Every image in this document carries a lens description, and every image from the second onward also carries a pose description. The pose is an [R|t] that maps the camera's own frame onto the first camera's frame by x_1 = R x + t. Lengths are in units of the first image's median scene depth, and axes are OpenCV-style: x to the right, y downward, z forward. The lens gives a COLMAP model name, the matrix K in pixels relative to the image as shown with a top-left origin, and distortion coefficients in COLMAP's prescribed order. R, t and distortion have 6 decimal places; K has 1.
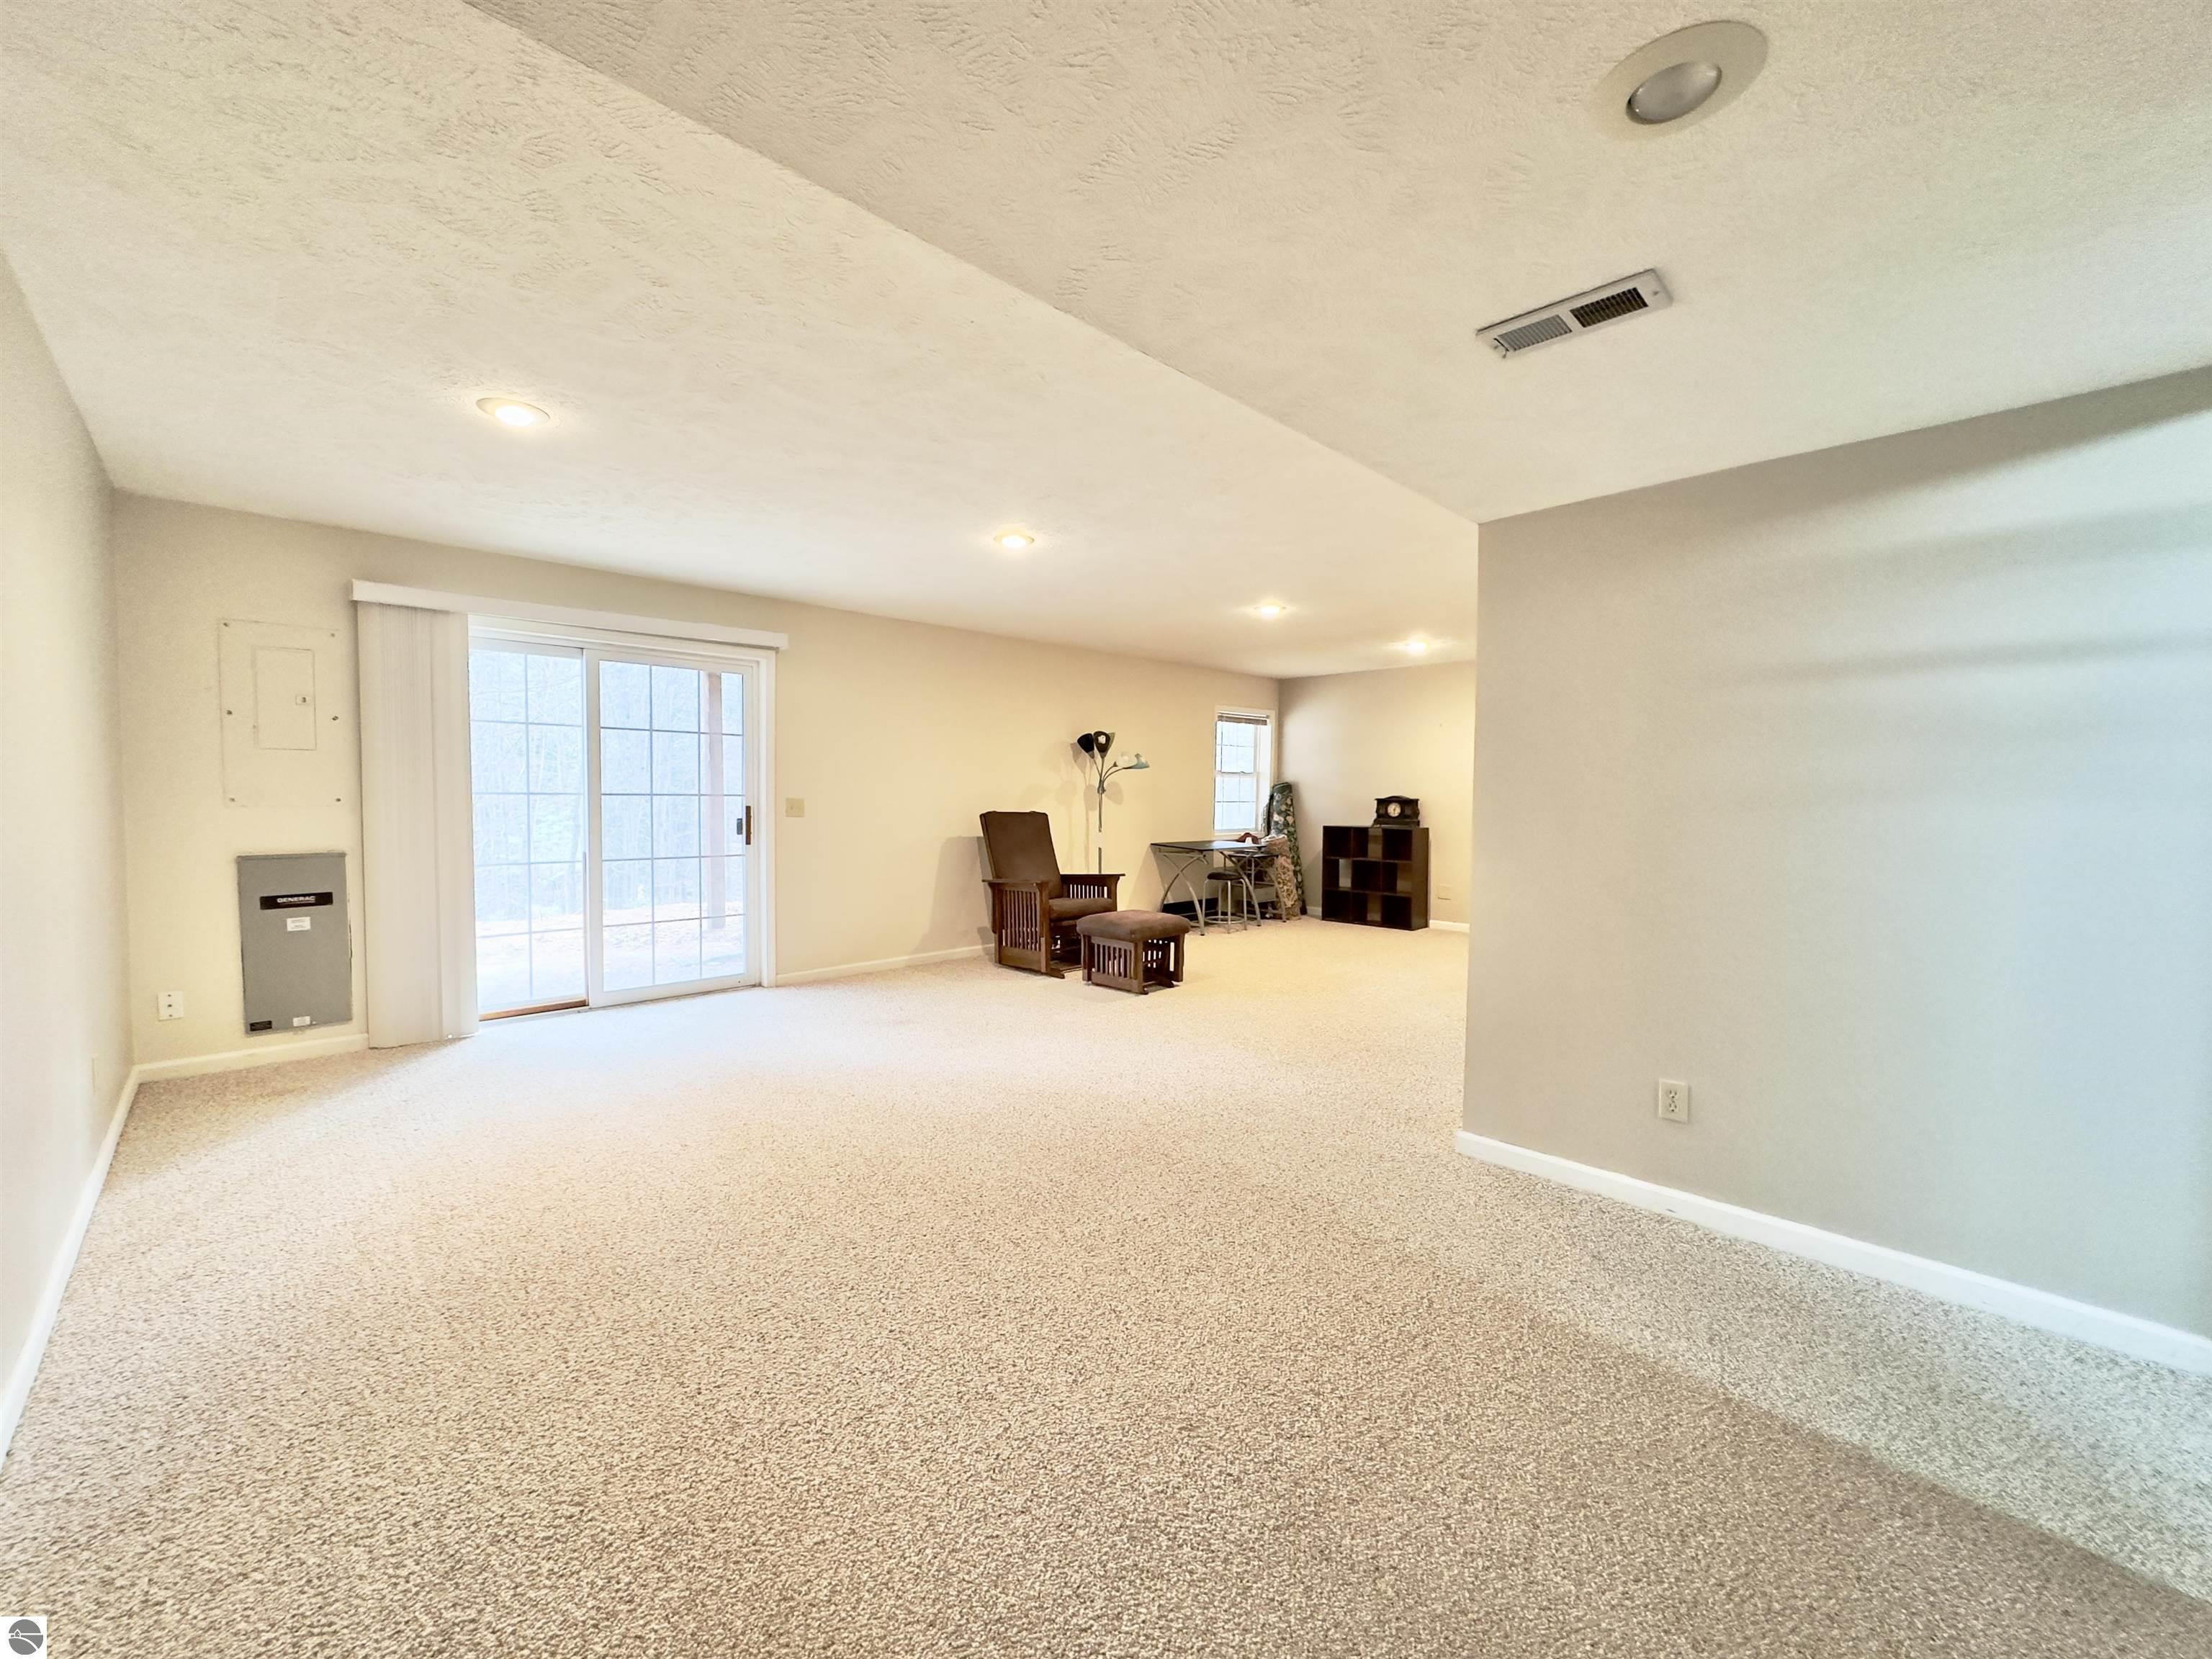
lens RADIAL K [[875.0, 0, 1107.5], [0, 875.0, 830.1], [0, 0, 1]] dist [-0.001728, 0.000113]
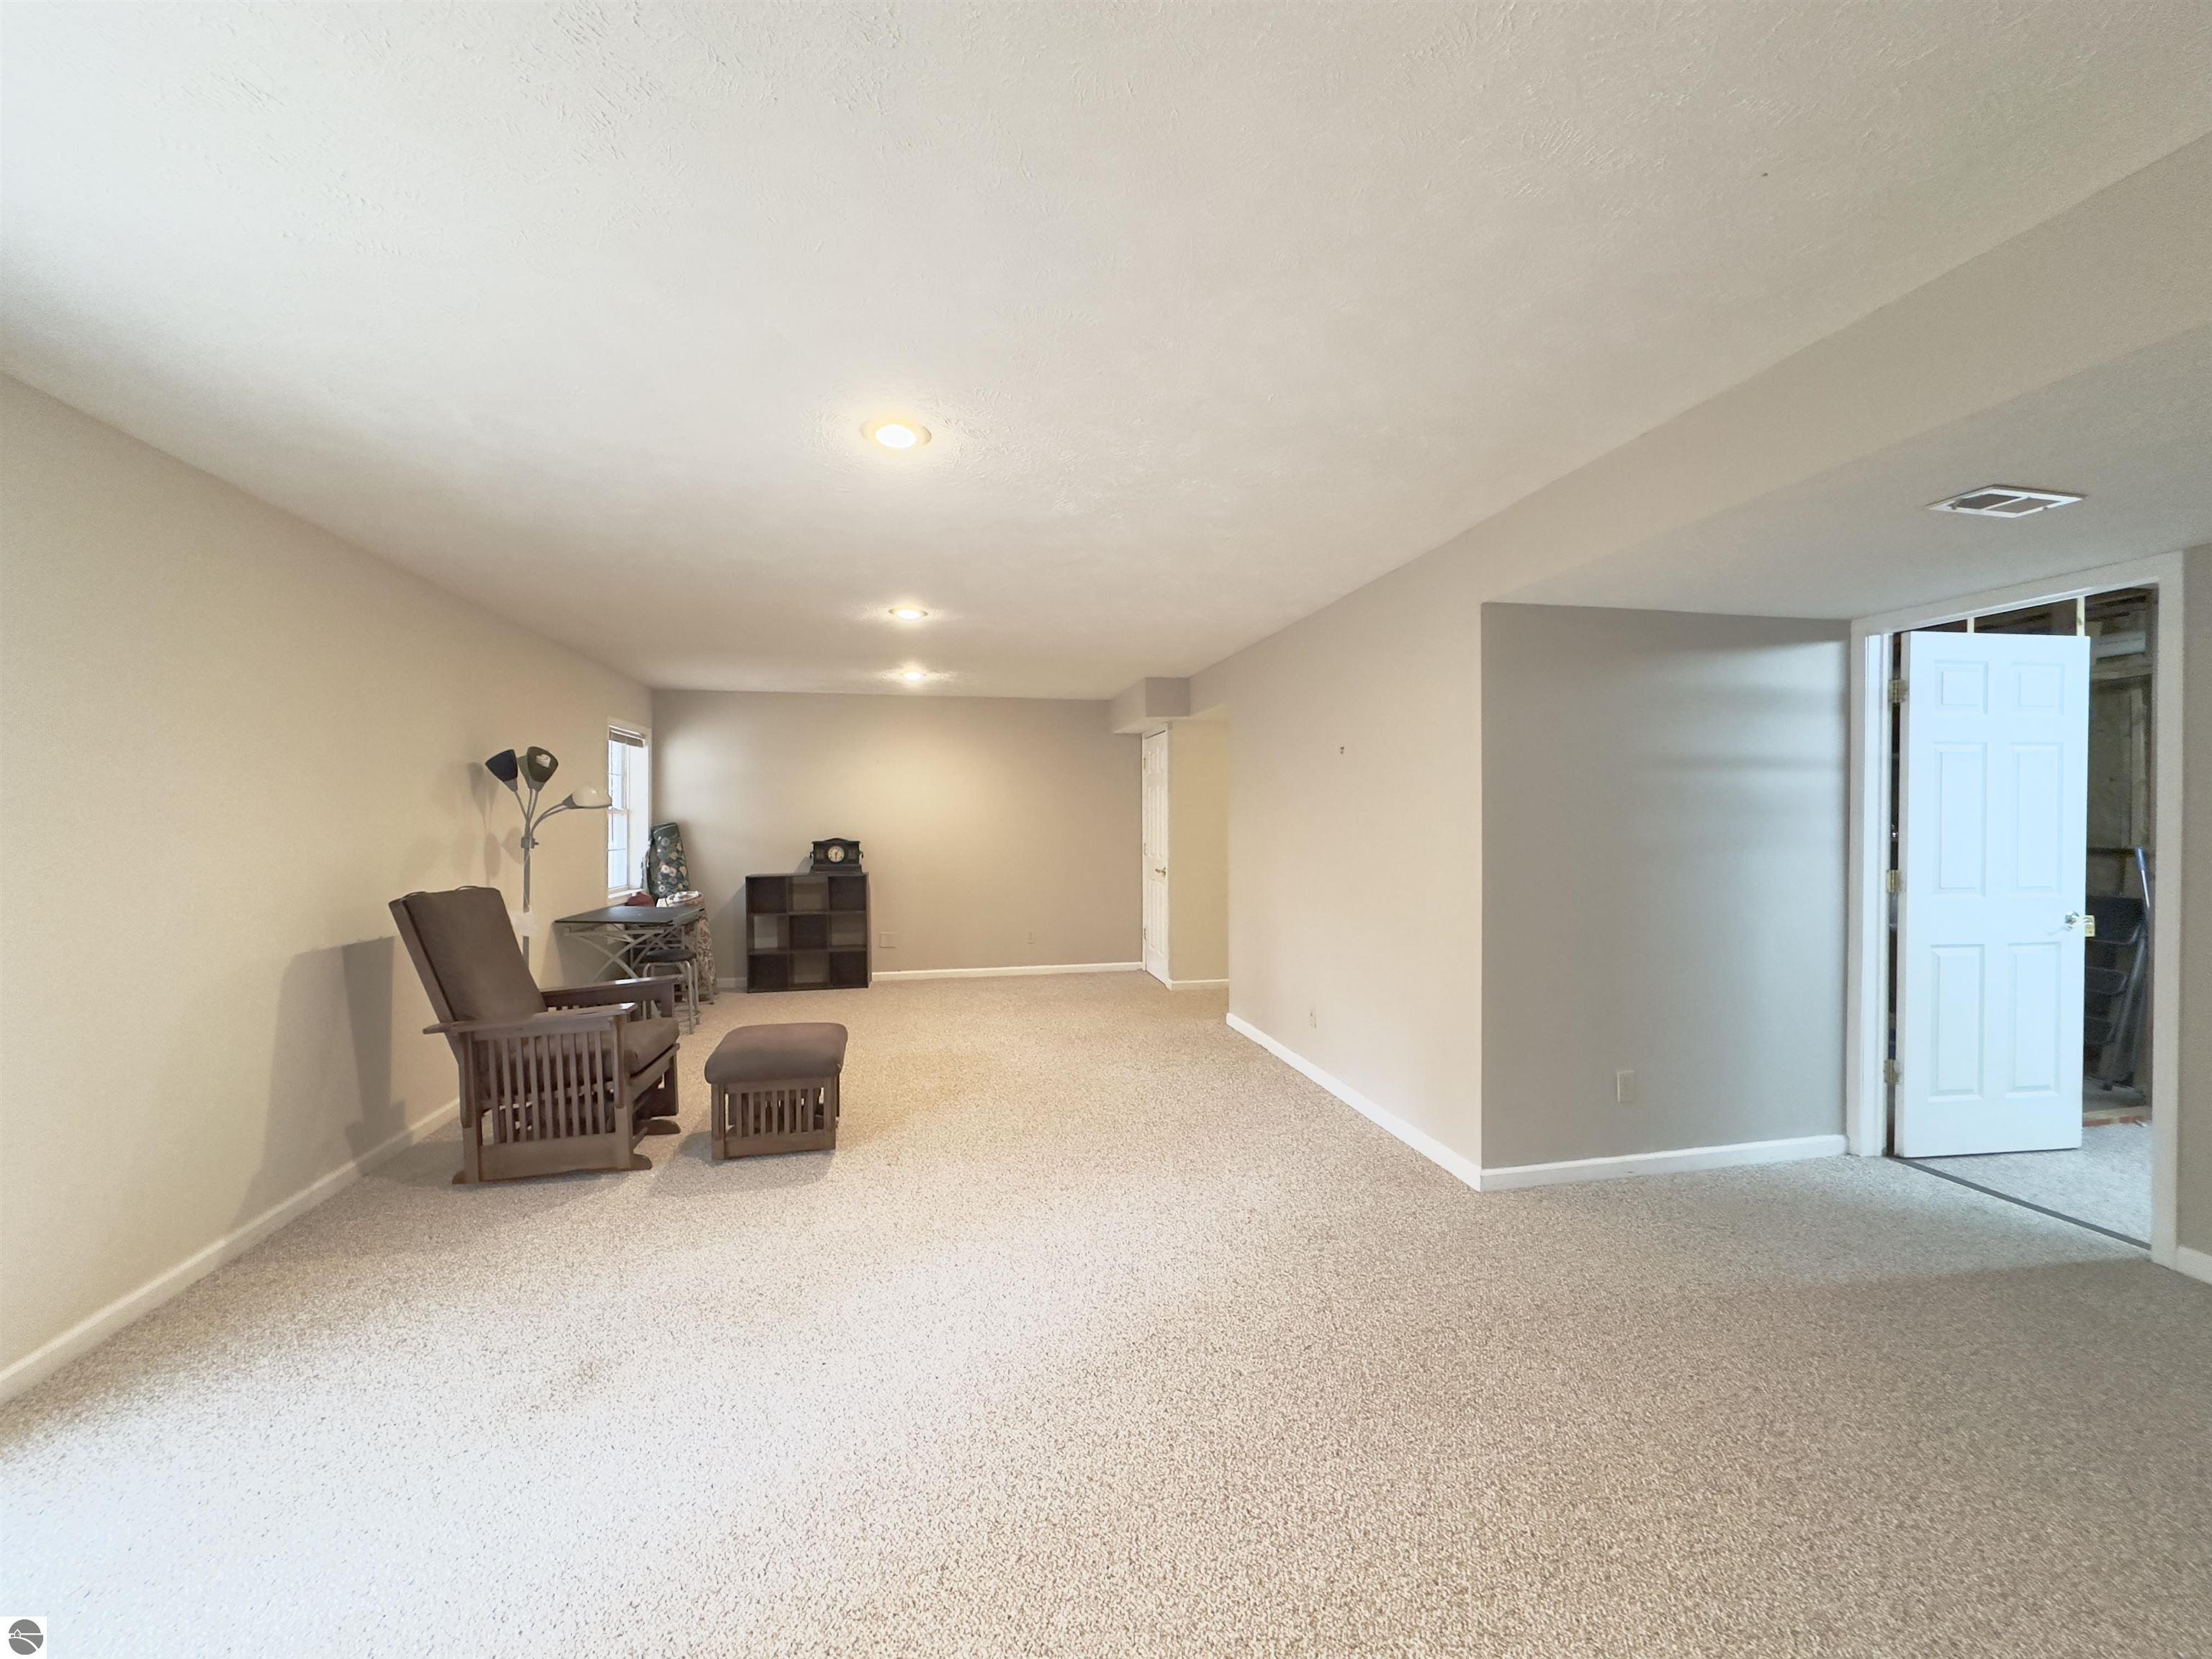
lens RADIAL K [[875.0, 0, 1106.1], [0, 875.0, 847.3], [0, 0, 1]] dist [-0.001728, 0.000113]
pose [[0.542968, -0.033672, 0.839078, -0.263792], [0.043097, 0.998996, 0.012201, -0.029036], [-0.838647, 0.029536, 0.543874, 0.292837]]
